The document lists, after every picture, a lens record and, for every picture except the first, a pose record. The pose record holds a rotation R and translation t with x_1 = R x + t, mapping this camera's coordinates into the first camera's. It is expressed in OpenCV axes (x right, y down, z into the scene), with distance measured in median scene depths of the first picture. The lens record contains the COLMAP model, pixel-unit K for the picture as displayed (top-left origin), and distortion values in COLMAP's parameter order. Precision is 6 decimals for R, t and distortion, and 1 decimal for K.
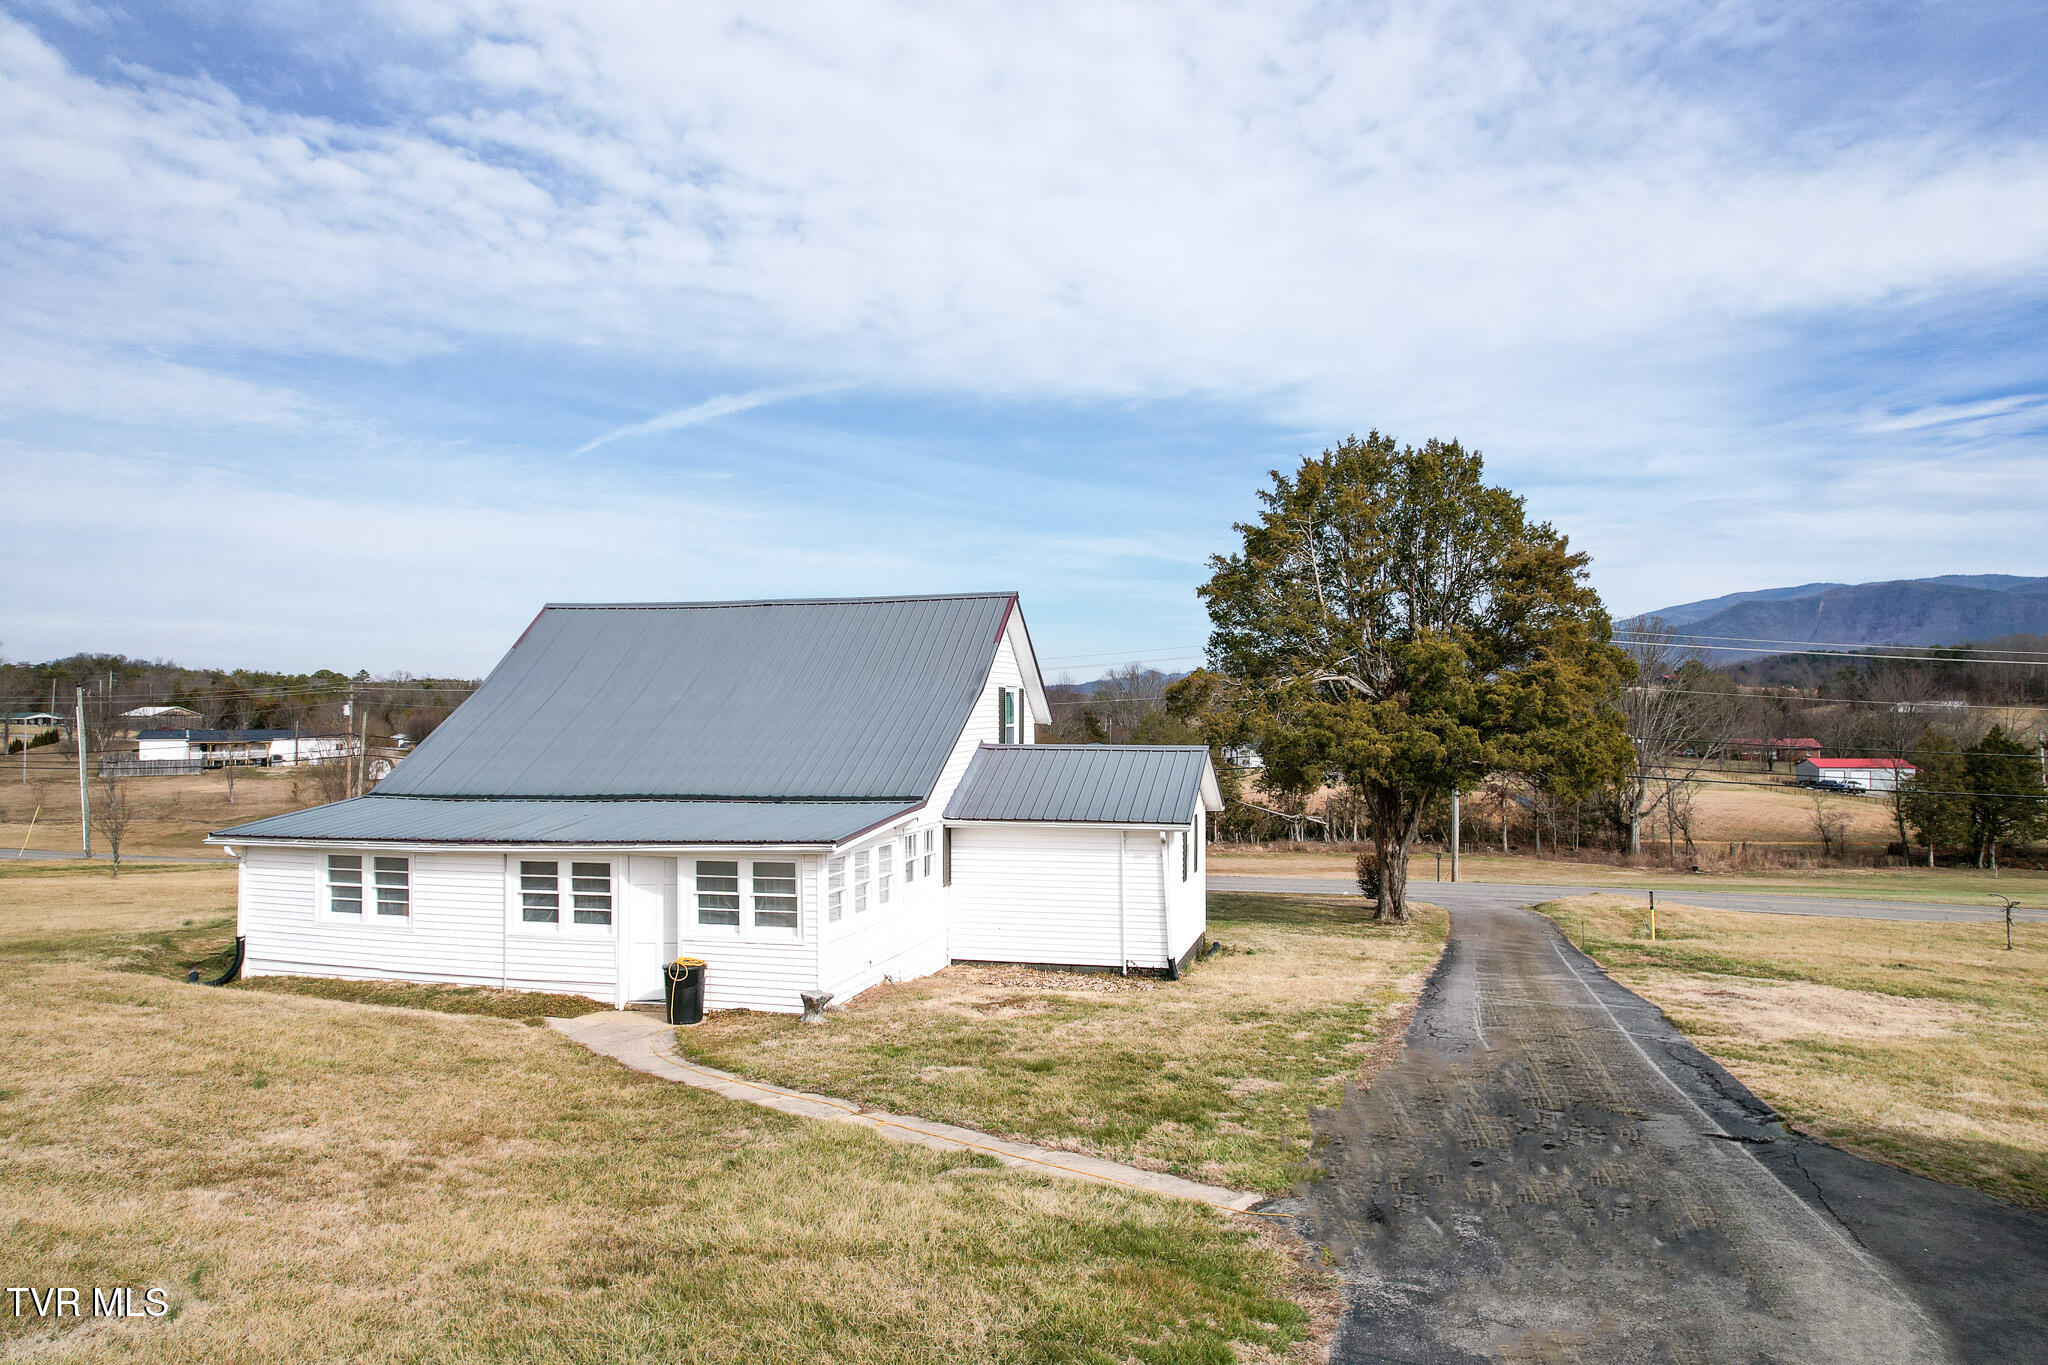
lens RADIAL K [[1308.7, 0, 1030.3], [0, 1308.7, 693.2], [0, 0, 1]] dist [-0.077376, 0.069423]
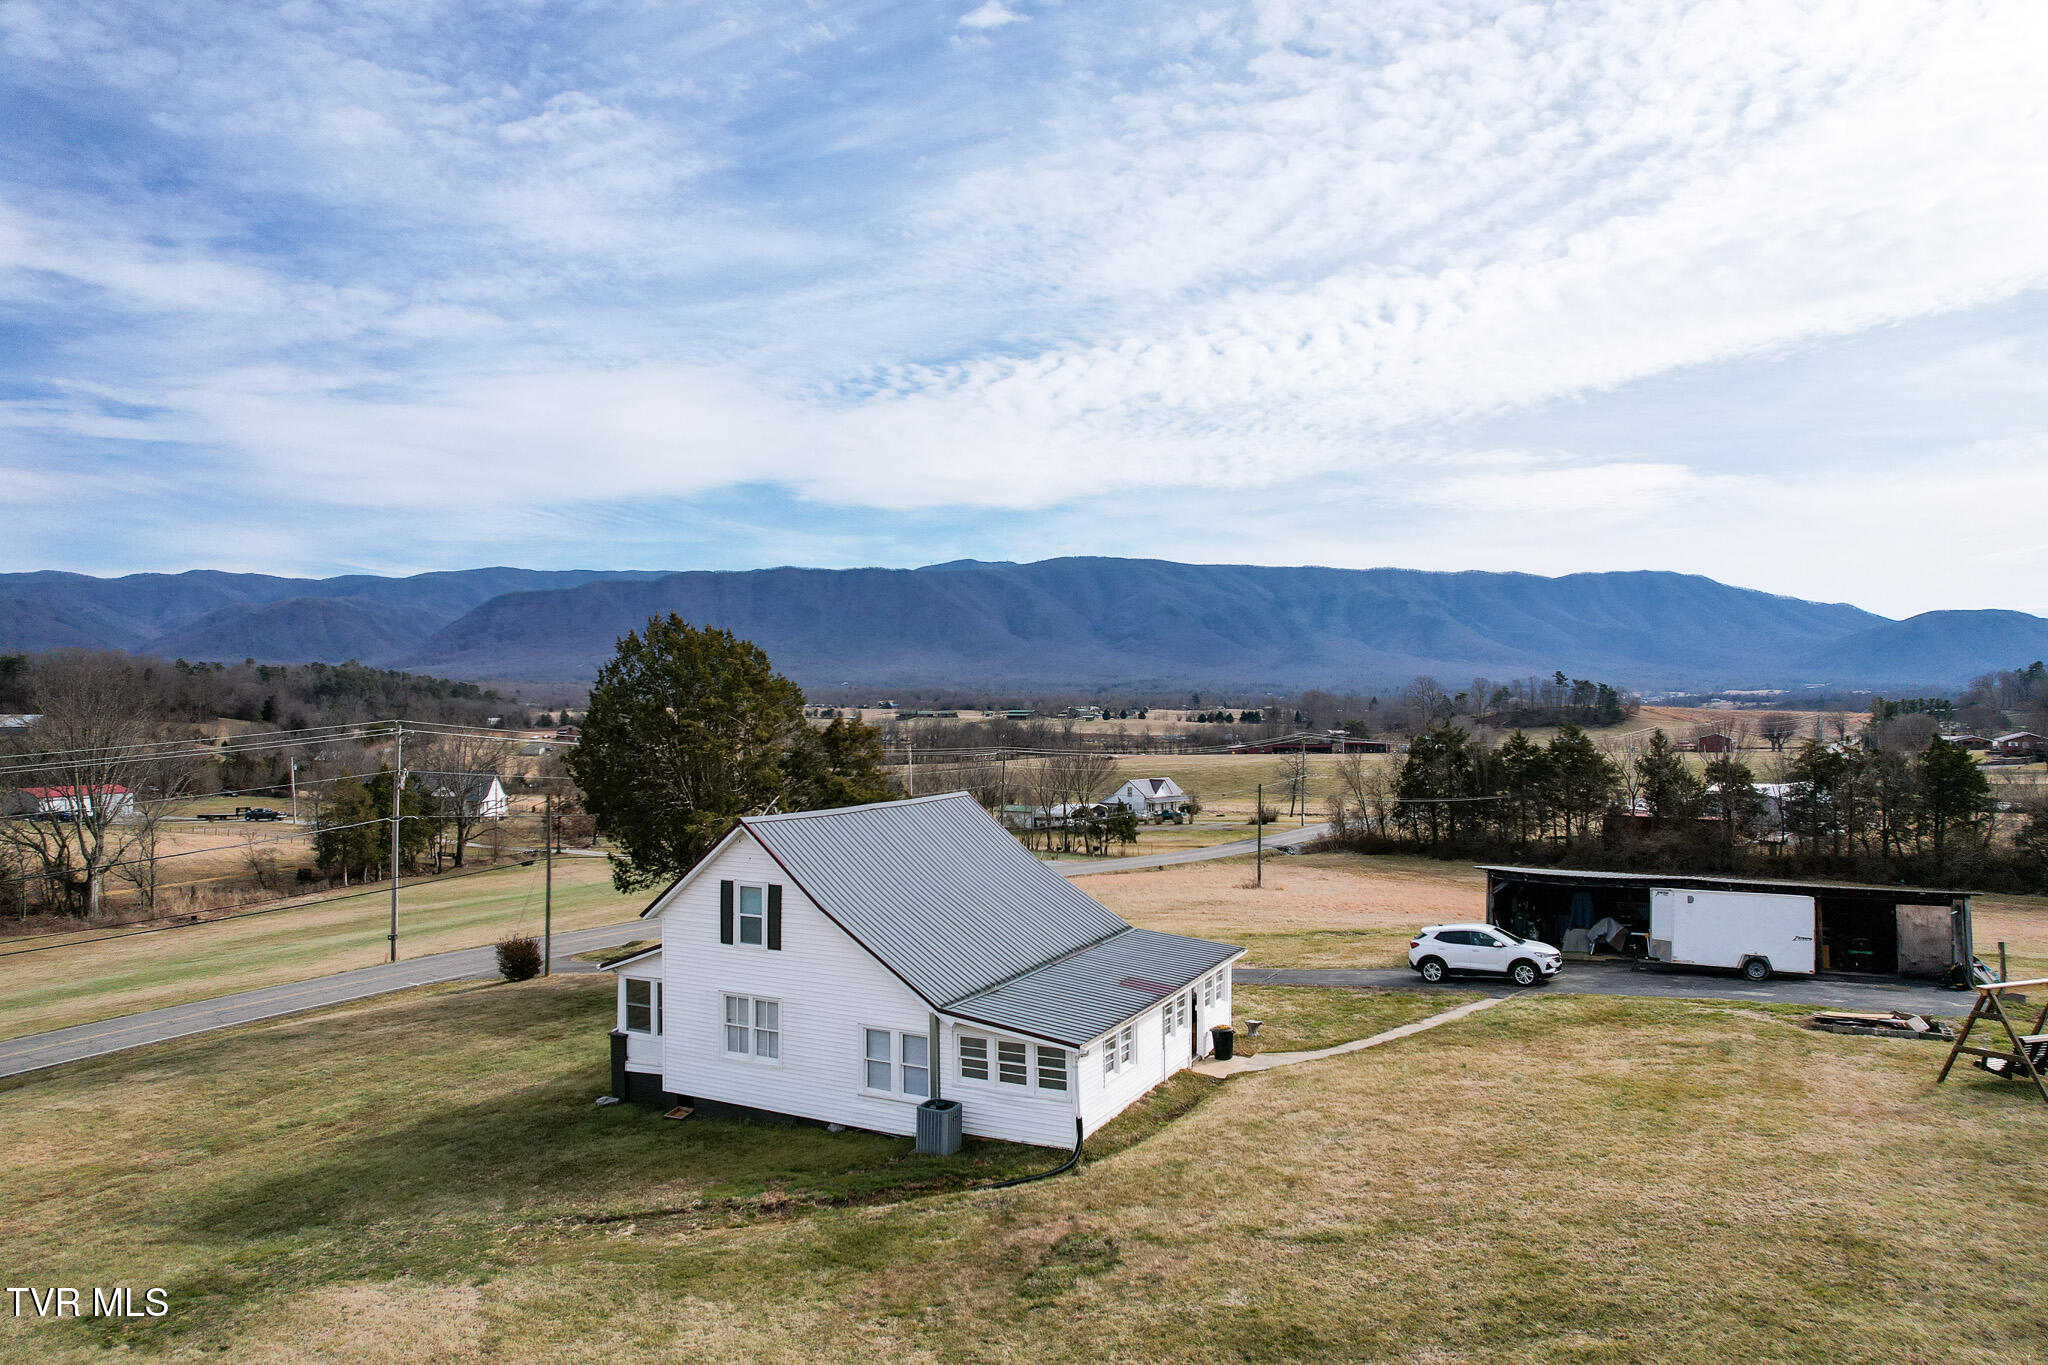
lens RADIAL K [[1306.0, 0, 1027.0], [0, 1306.0, 693.6], [0, 0, 1]] dist [-0.081496, 0.076823]
pose [[0.211263, 0.008456, 0.977393, -1.056992], [-0.009519, 0.999933, -0.006593, -0.129568], [-0.977383, -0.007911, 0.211330, 0.421644]]
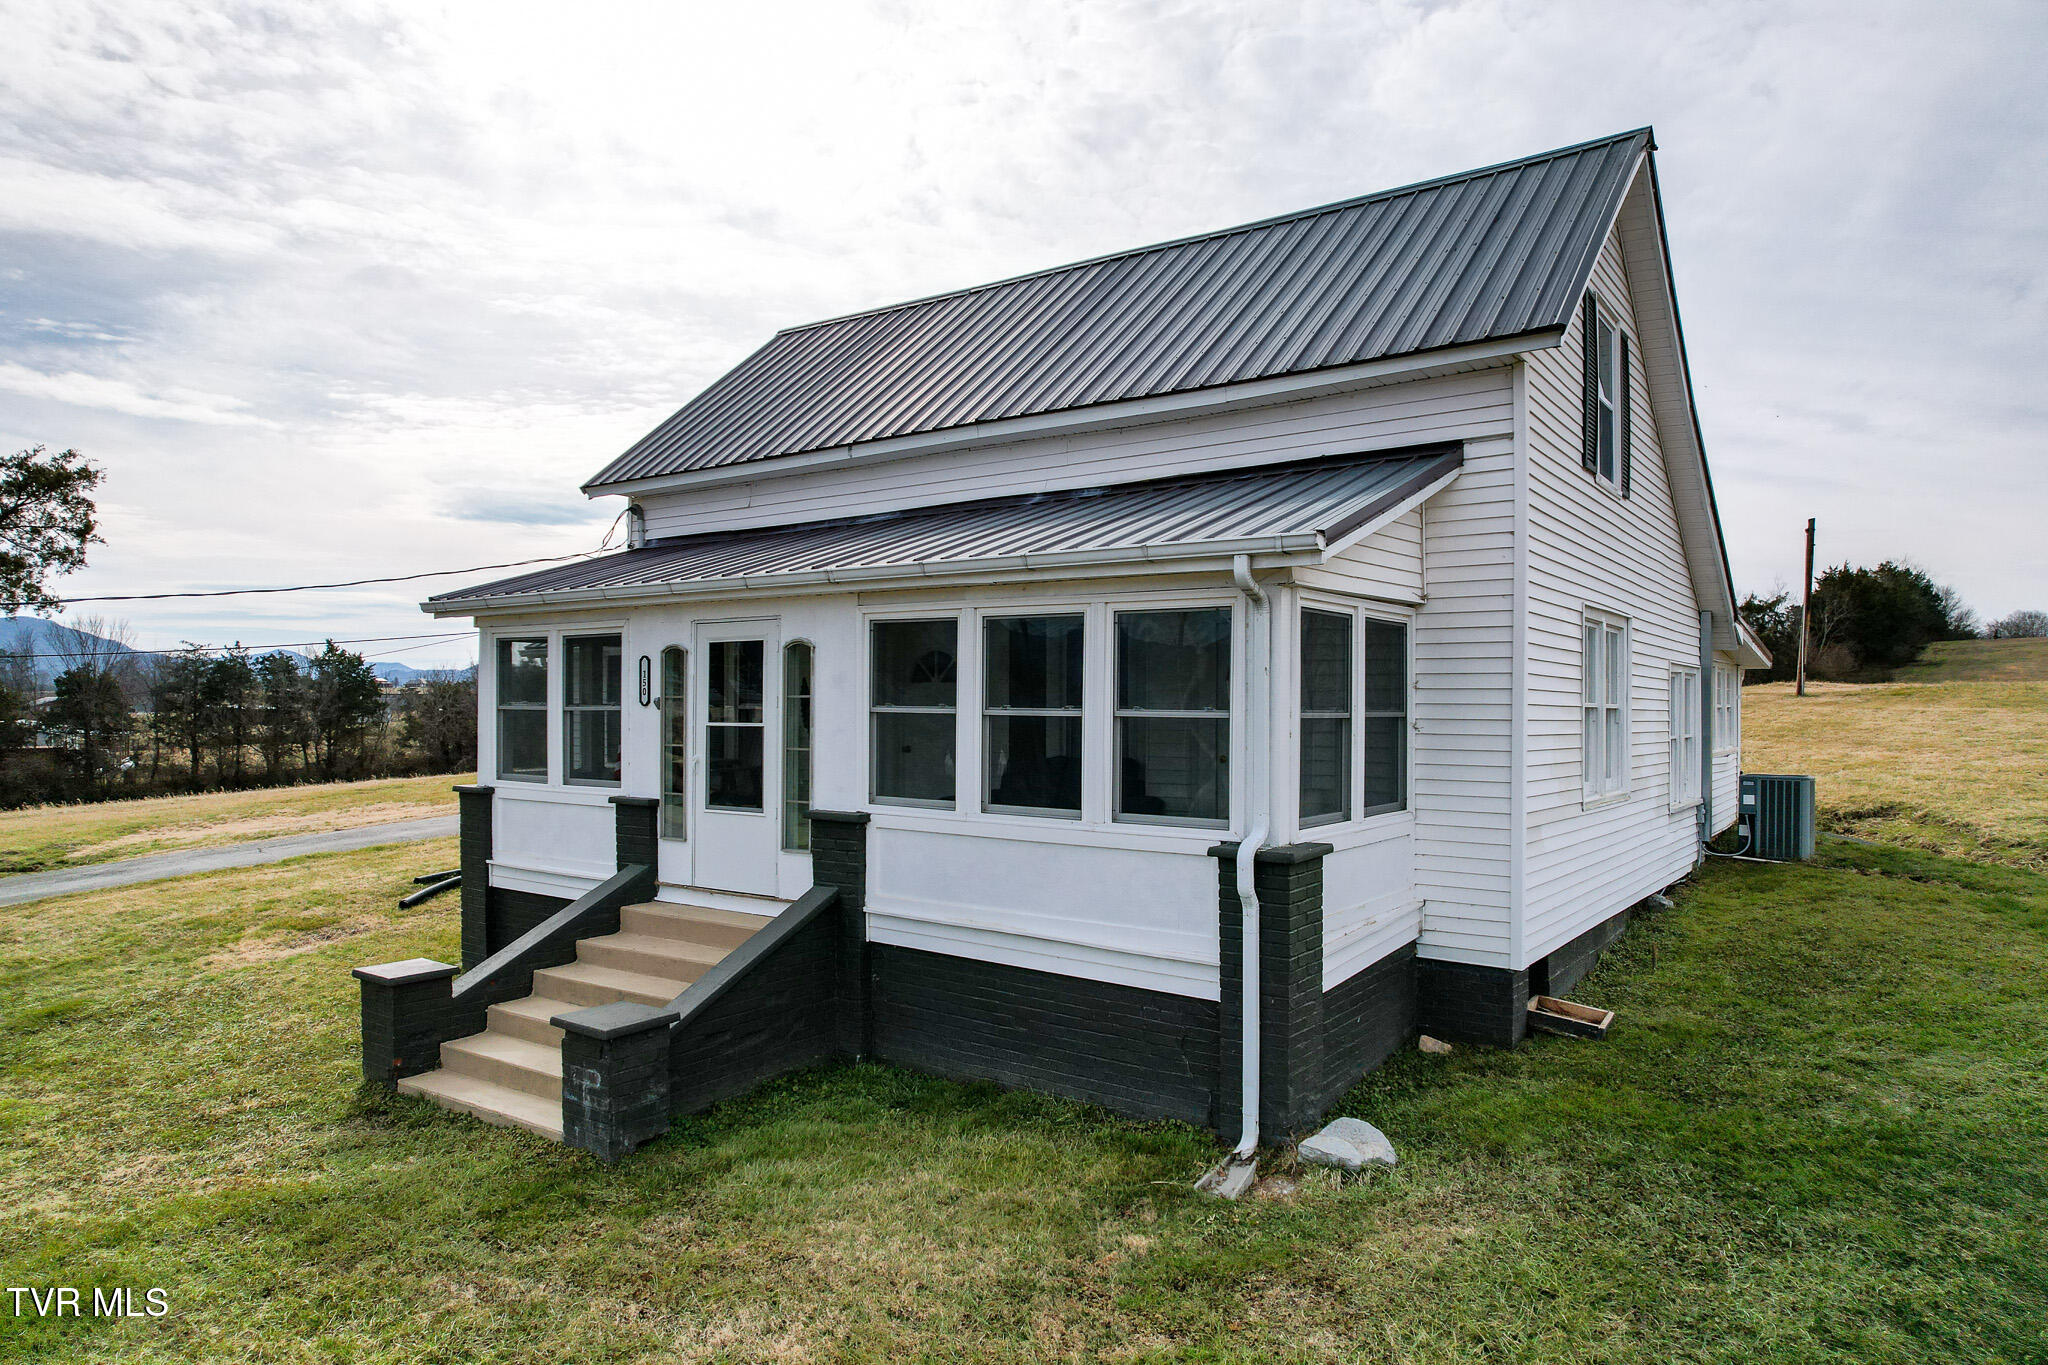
lens RADIAL K [[1308.7, 0, 1030.3], [0, 1308.7, 693.2], [0, 0, 1]] dist [-0.077376, 0.069423]
pose [[-0.933513, 0.000144, 0.358545, -0.260620], [-0.008113, 0.999735, -0.021524, 0.086639], [-0.358453, -0.023002, -0.933264, 1.104390]]
